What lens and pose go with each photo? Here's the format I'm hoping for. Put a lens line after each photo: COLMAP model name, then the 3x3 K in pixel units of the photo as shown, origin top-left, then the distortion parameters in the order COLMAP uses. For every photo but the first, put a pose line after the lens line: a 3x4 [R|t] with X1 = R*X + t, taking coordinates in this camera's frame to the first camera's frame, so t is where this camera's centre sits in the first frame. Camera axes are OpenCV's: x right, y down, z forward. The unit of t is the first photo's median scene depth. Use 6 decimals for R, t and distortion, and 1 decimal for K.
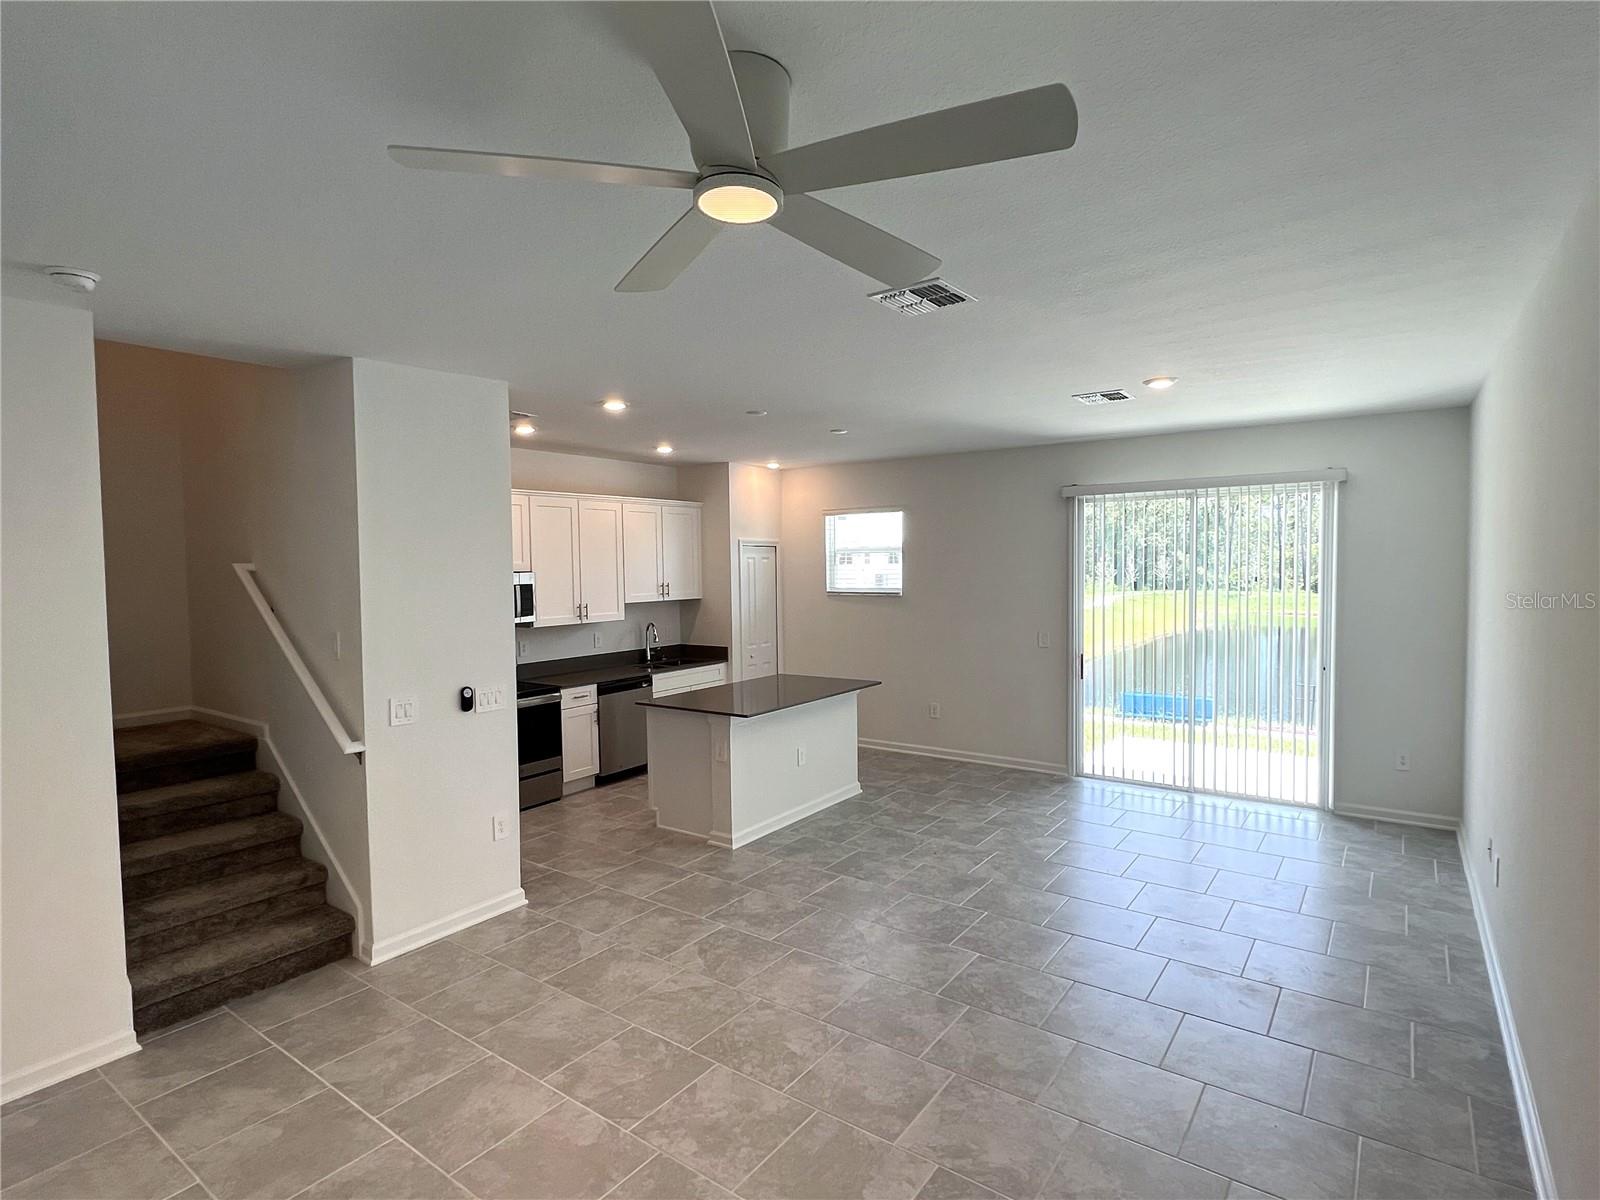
lens RADIAL K [[830.3, 0, 800.0], [0, 830.3, 600.0], [0, 0, 1]] dist [-0.002178, -0.000631]
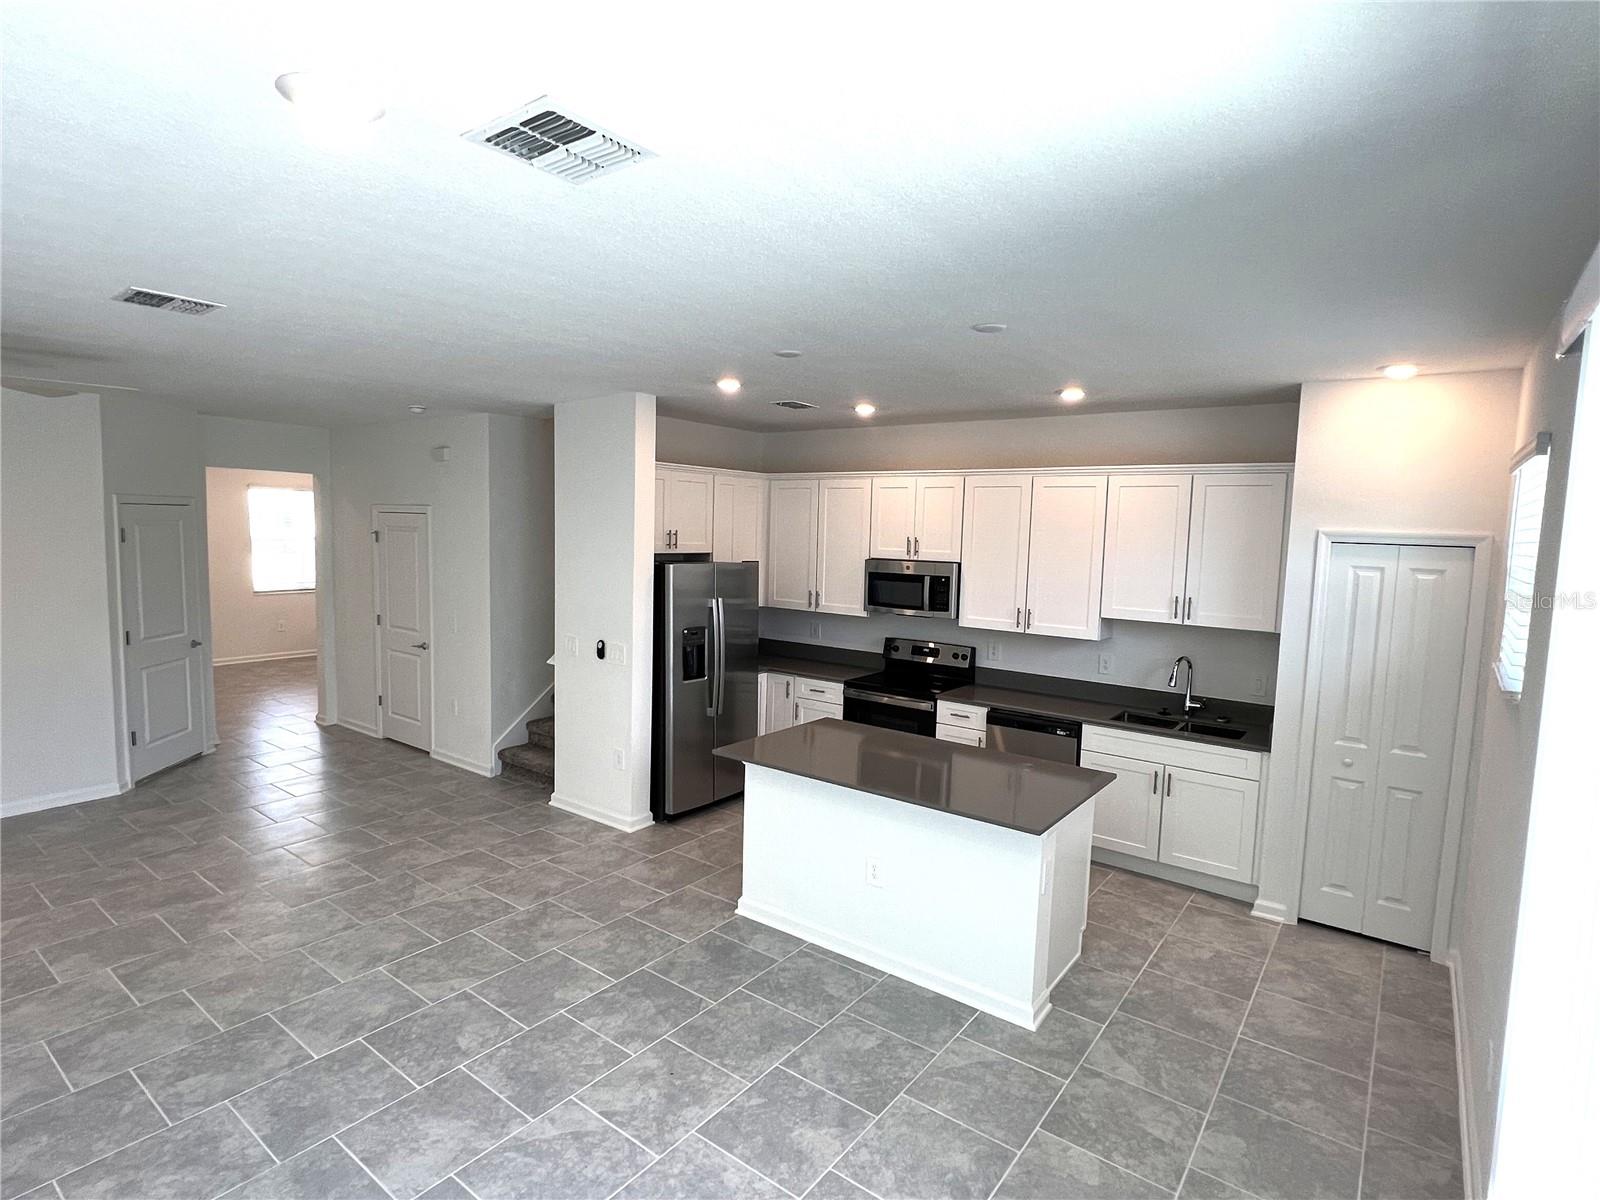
lens RADIAL K [[830.3, 0, 800.0], [0, 830.3, 600.0], [0, 0, 1]] dist [-0.002178, -0.000631]
pose [[-0.022906, 0.100270, -0.994697, 0.694192], [-0.073447, 0.992100, 0.101699, -0.088654], [0.997036, 0.075387, -0.015360, 1.055161]]
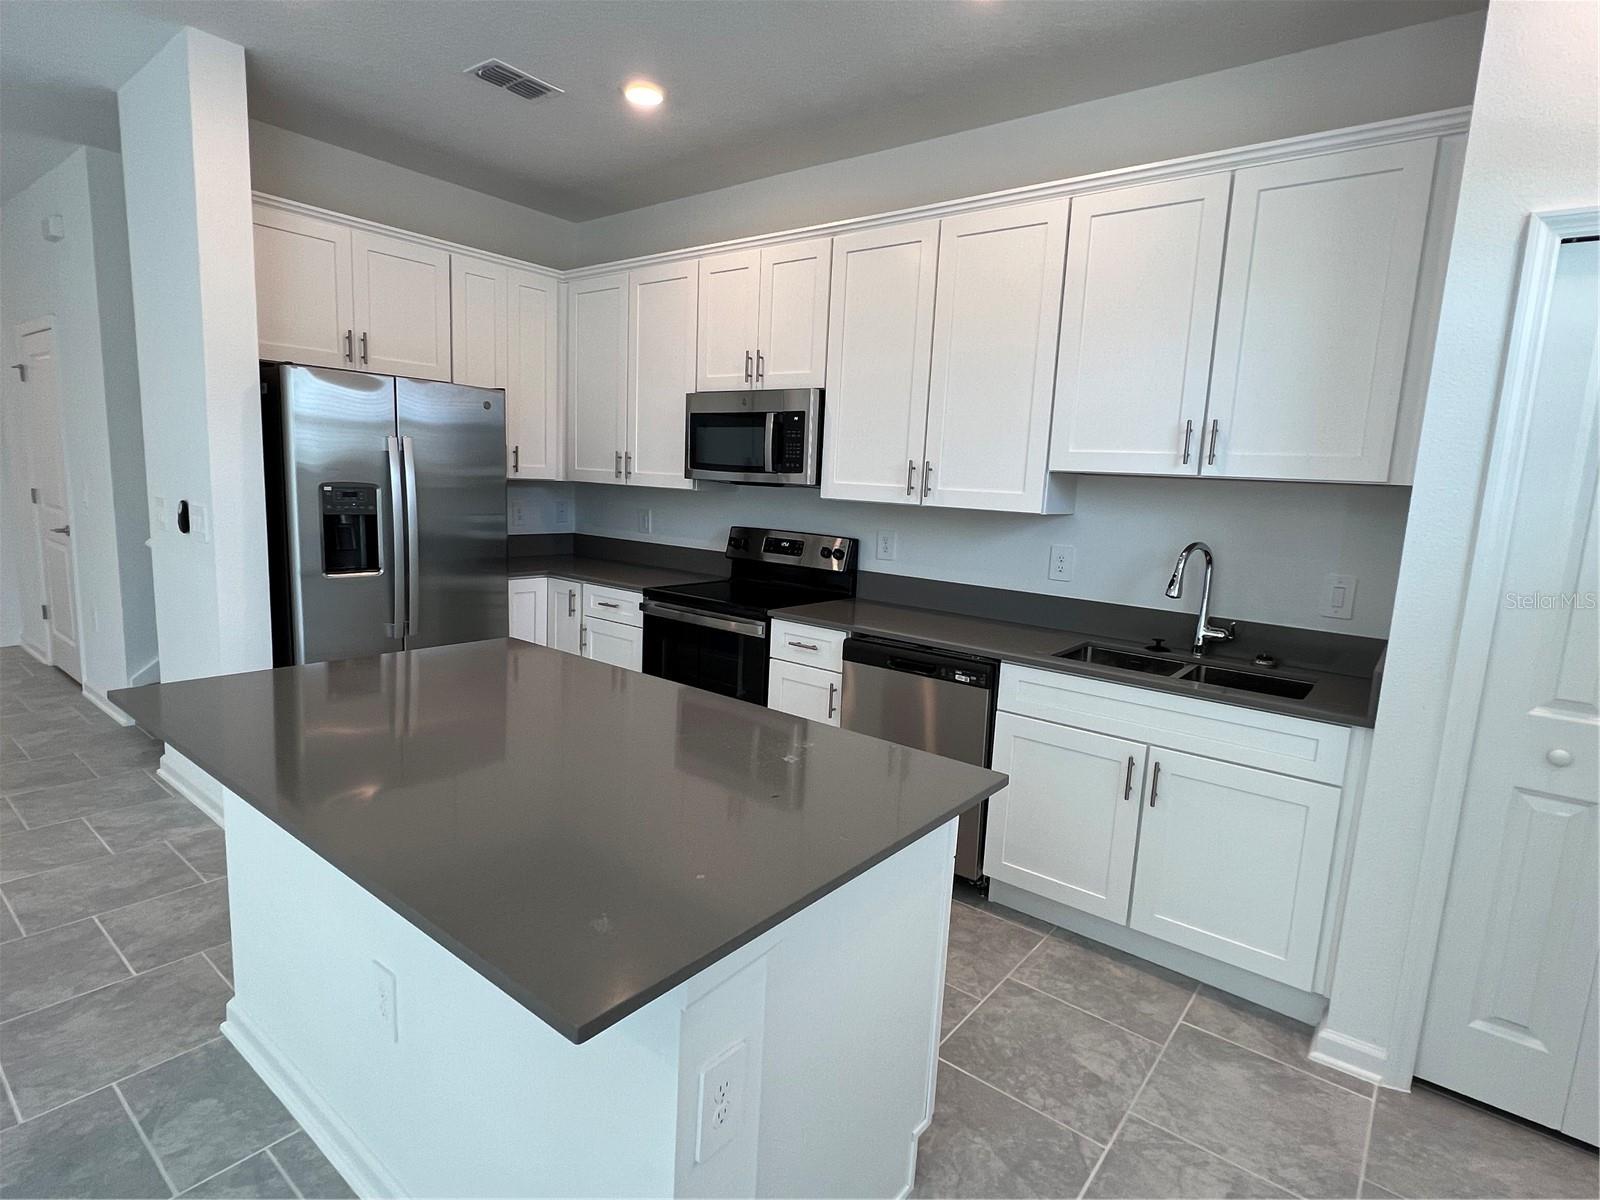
lens RADIAL K [[832.0, 0, 800.0], [0, 832.0, 600.0], [0, 0, 1]] dist [-0.001013, -0.000179]
pose [[-0.049816, 0.159156, -0.985996, 0.257571], [-0.092811, 0.982212, 0.163234, 0.015722], [0.994437, 0.099643, -0.034158, 1.265552]]
